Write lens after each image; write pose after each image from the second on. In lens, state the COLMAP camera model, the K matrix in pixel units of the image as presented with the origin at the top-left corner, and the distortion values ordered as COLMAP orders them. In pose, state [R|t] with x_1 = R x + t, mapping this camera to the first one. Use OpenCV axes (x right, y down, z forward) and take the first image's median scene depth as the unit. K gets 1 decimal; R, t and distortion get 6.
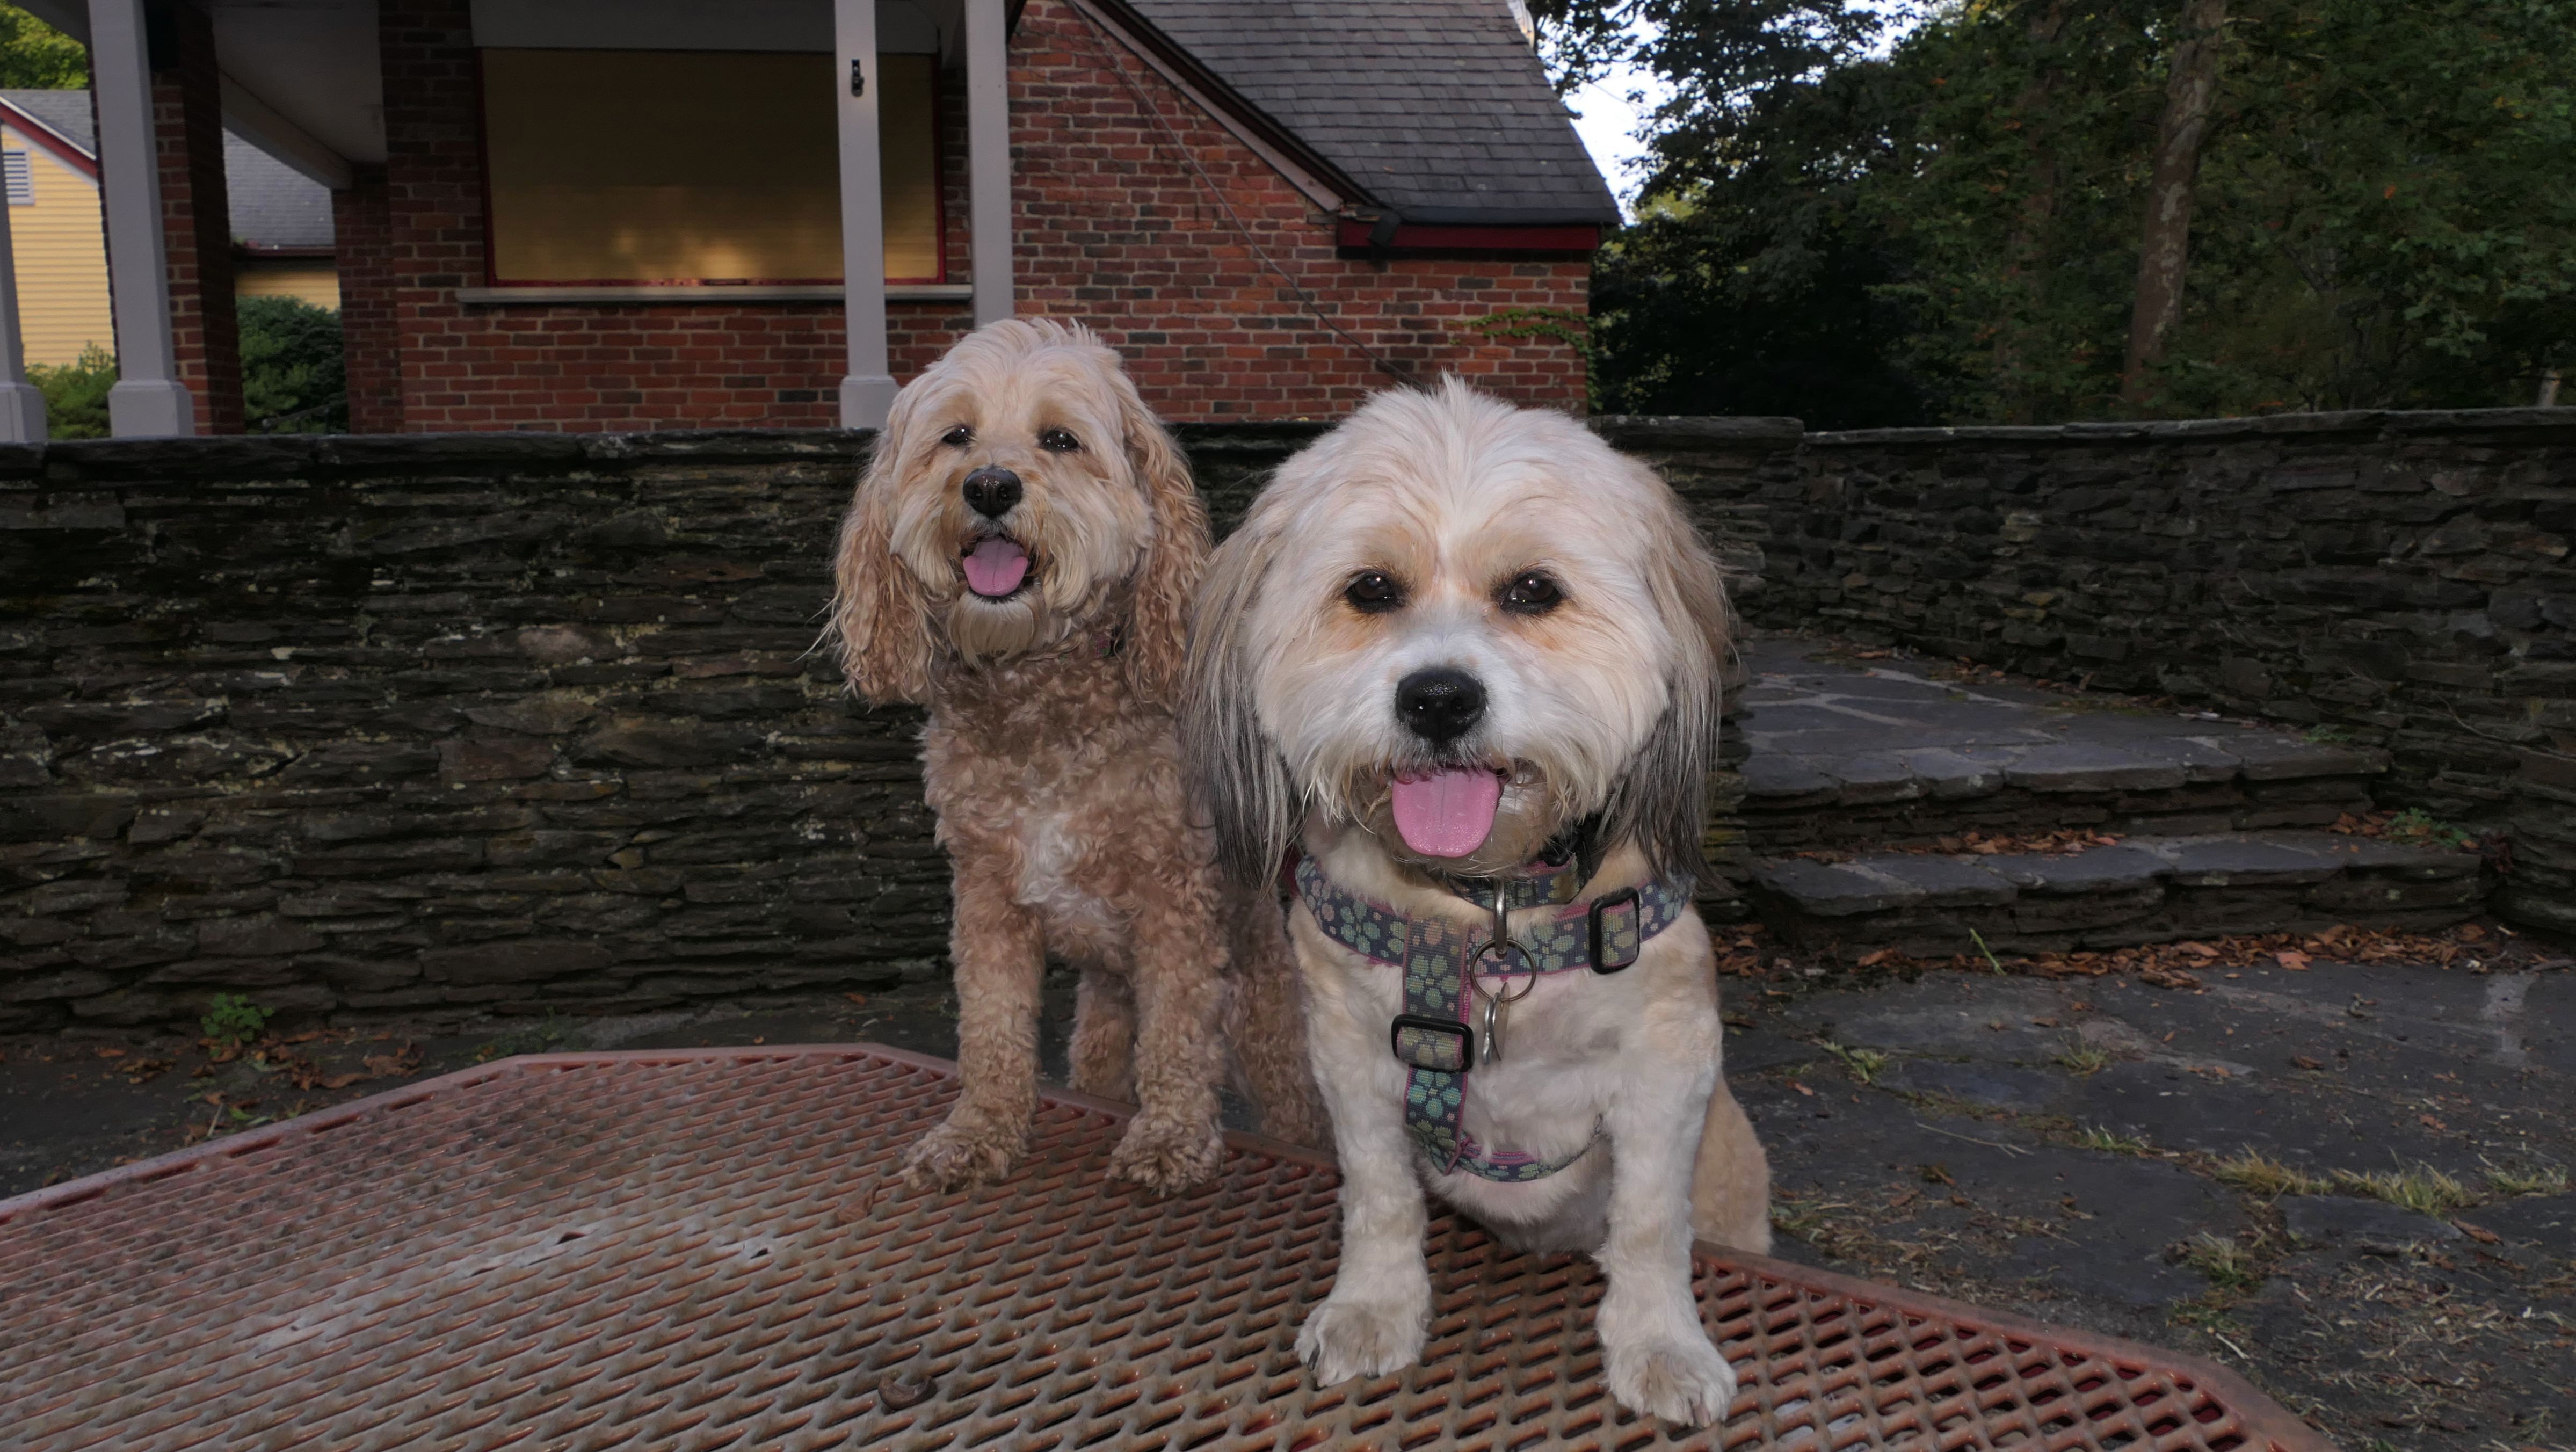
lens RADIAL K [[1813.5, 0, 1288.0], [0, 1813.5, 726.0], [0, 0, 1]] dist [0.000077, 0.002031]
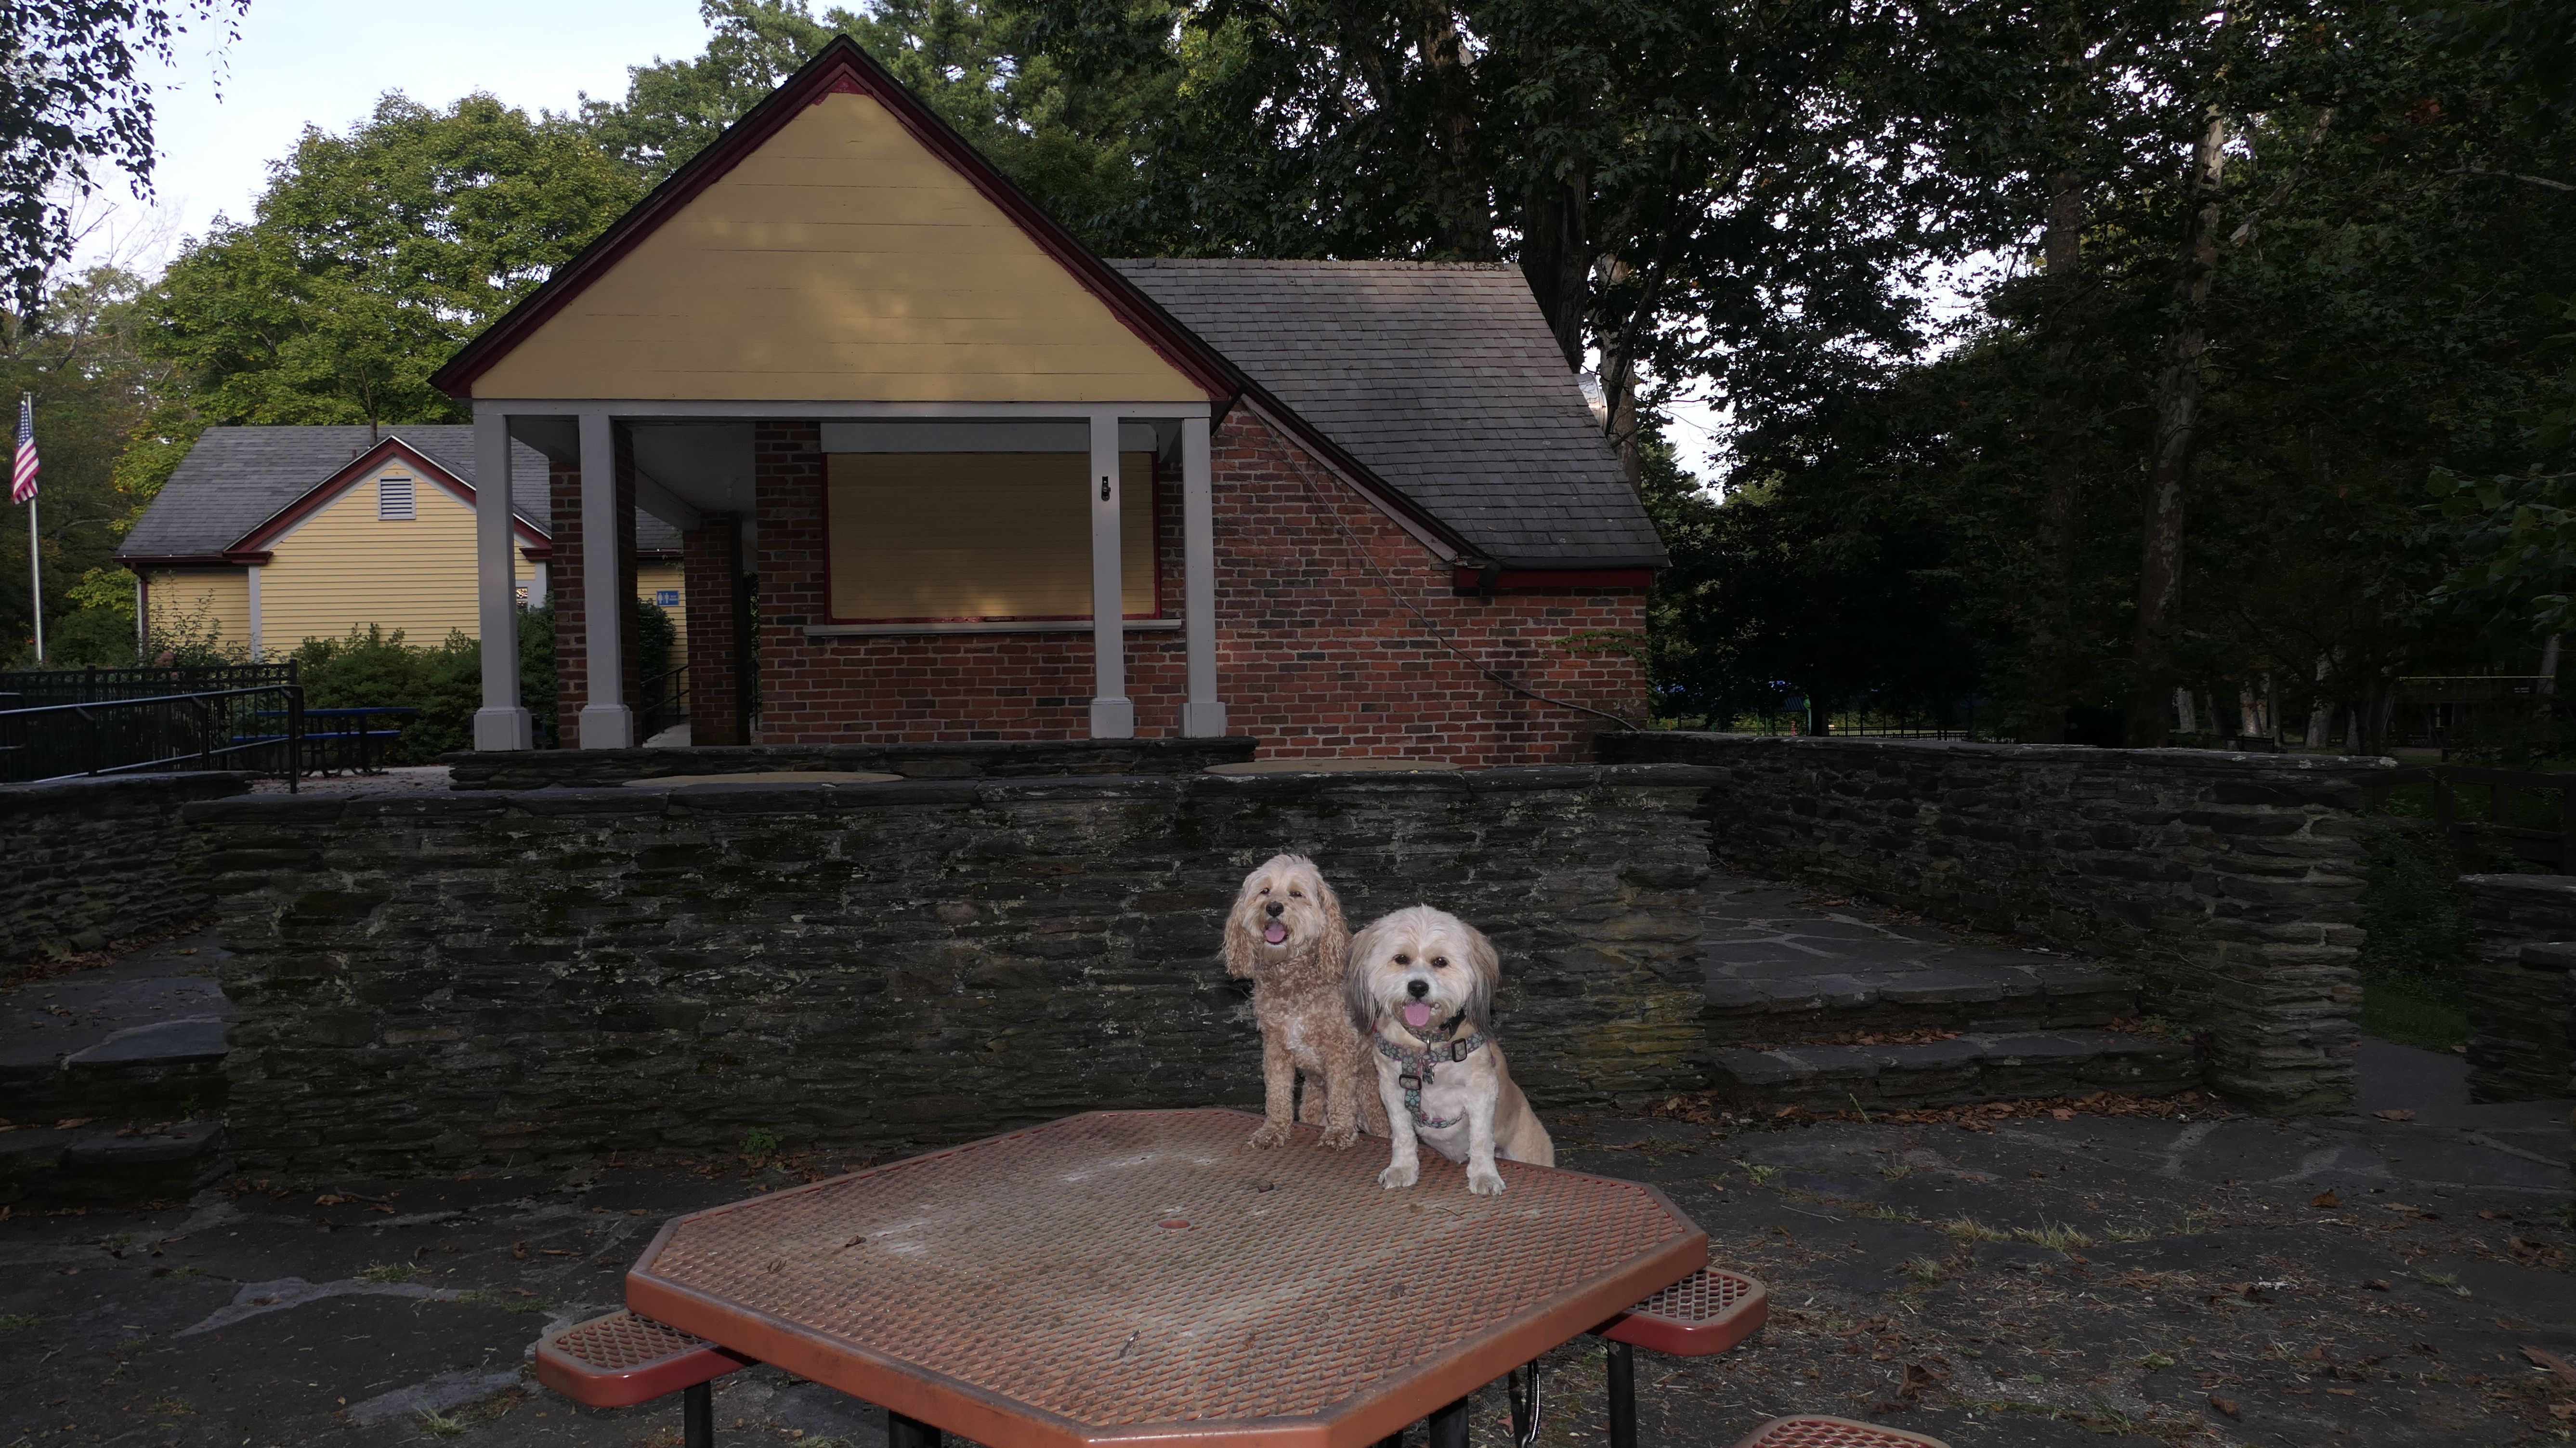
lens RADIAL K [[1999.4, 0, 1288.0], [0, 1999.4, 724.0], [0, 0, 1]] dist [-0.041636, 0.008764]
pose [[0.996668, -0.009421, -0.081018, 0.031418], [0.001509, 0.995268, -0.097159, -0.029450], [0.081550, 0.096713, 0.991966, -0.593068]]
